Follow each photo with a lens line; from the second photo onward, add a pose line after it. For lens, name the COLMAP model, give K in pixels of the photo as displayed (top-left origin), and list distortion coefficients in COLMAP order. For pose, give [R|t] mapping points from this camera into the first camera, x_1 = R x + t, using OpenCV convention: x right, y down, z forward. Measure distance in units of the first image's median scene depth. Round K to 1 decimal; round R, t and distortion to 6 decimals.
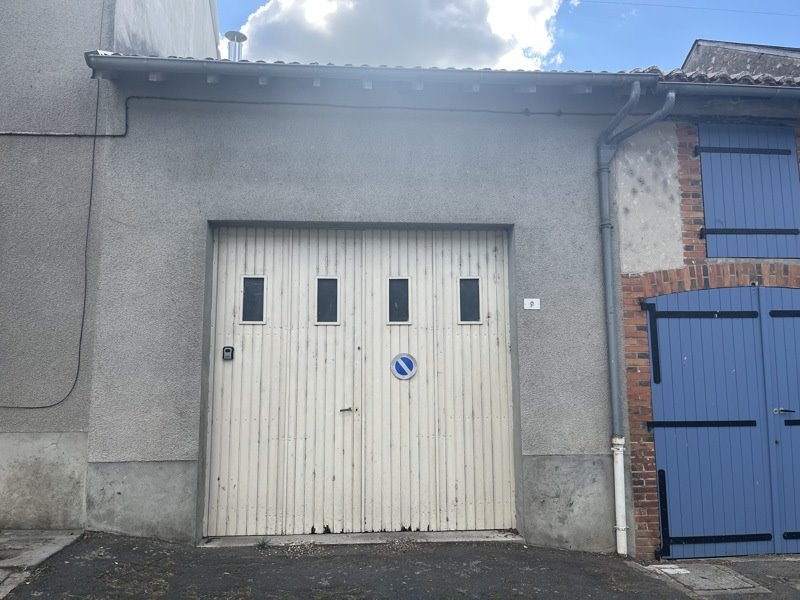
lens RADIAL K [[609.2, 0, 395.5], [0, 609.2, 299.1], [0, 0, 1]] dist [0.029265, -0.031127]
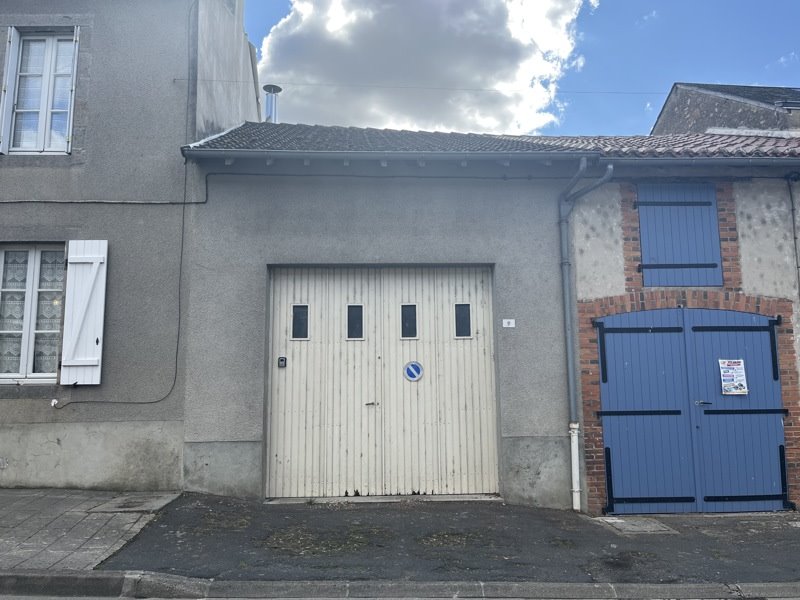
lens RADIAL K [[609.2, 0, 403.1], [0, 609.2, 300.2], [0, 0, 1]] dist [0.029265, -0.031127]
pose [[0.999651, -0.009994, -0.024460, 0.026160], [0.009781, 0.999913, -0.008808, -0.033312], [0.024546, 0.008566, 0.999662, -0.336495]]
